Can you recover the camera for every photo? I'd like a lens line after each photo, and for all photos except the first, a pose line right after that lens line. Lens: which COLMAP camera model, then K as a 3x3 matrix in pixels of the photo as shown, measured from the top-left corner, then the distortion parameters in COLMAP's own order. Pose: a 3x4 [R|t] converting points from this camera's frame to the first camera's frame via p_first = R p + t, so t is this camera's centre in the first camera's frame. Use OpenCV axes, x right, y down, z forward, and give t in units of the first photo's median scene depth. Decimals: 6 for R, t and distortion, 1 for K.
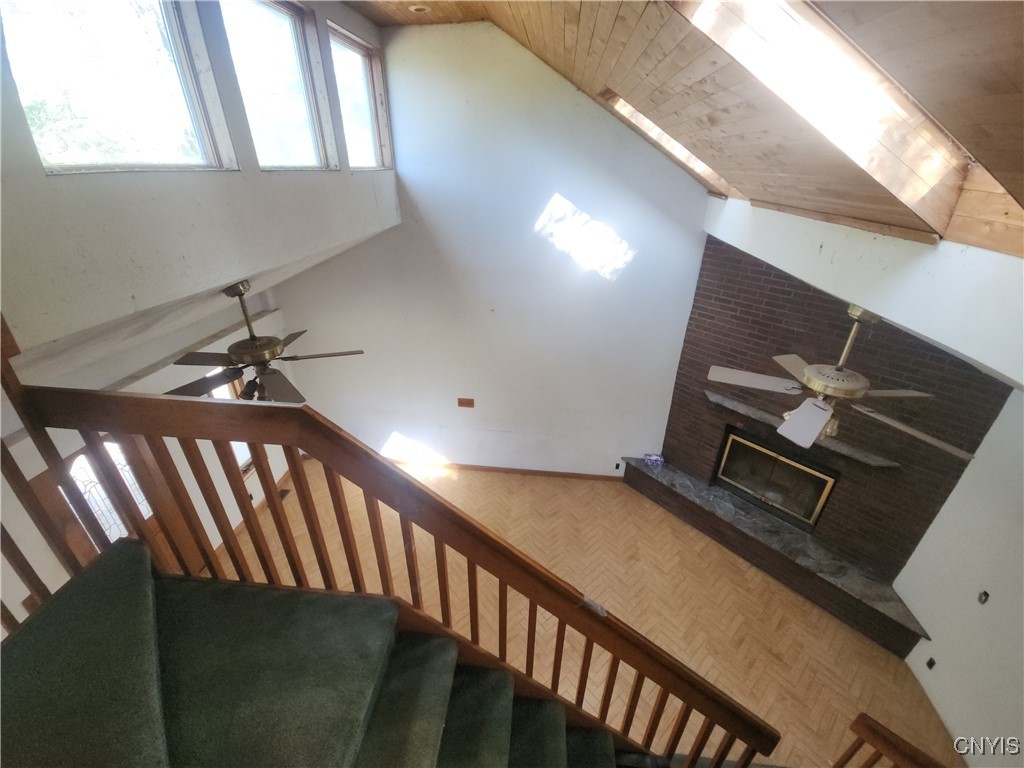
lens RADIAL K [[415.3, 0, 508.6], [0, 415.3, 380.1], [0, 0, 1]] dist [0.000515, -0.000457]
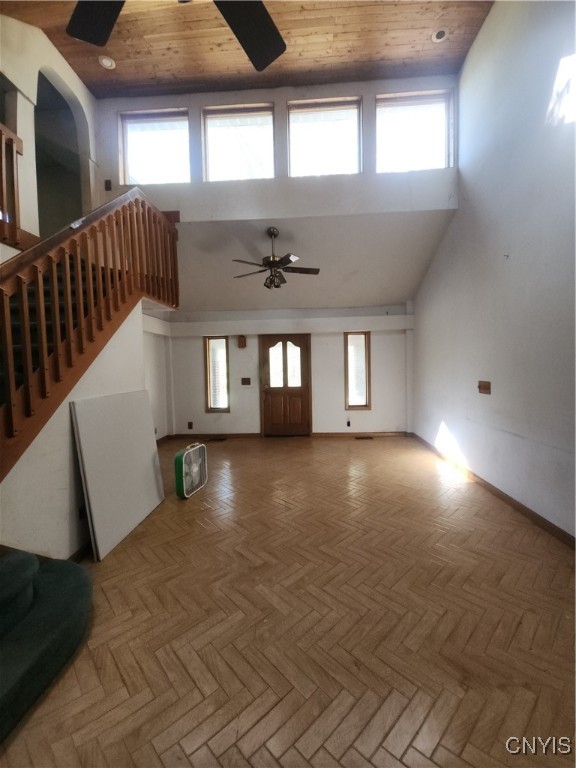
lens RADIAL K [[311.5, 0, 288.0], [0, 311.5, 384.0], [0, 0, 1]] dist [0.000515, -0.000457]
pose [[0.058460, 0.039925, -0.997491, 0.606088], [-0.429967, 0.902778, 0.010934, 0.257922], [0.900950, 0.428250, 0.069943, 0.741043]]
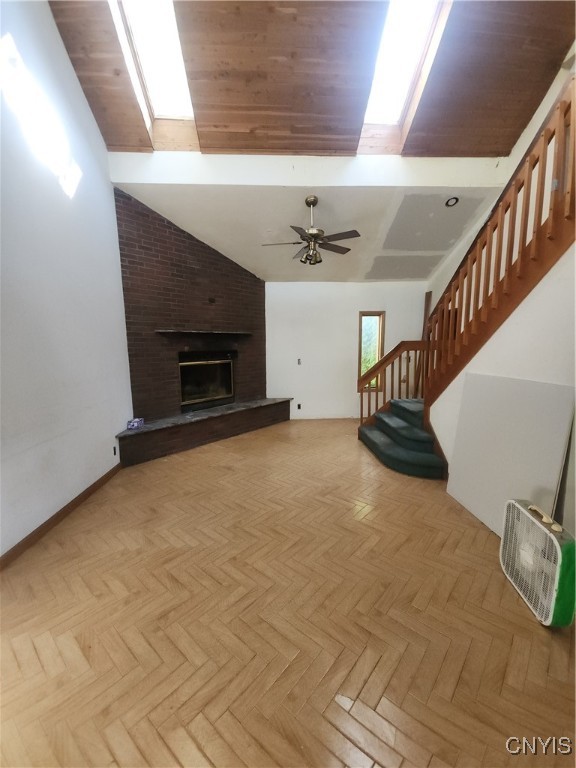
lens RADIAL K [[311.5, 0, 288.0], [0, 311.5, 384.0], [0, 0, 1]] dist [0.000515, -0.000457]
pose [[-0.162546, -0.137239, 0.977110, -0.489513], [0.453673, 0.869002, 0.197525, 0.160512], [-0.876219, 0.475396, -0.078991, 0.870926]]
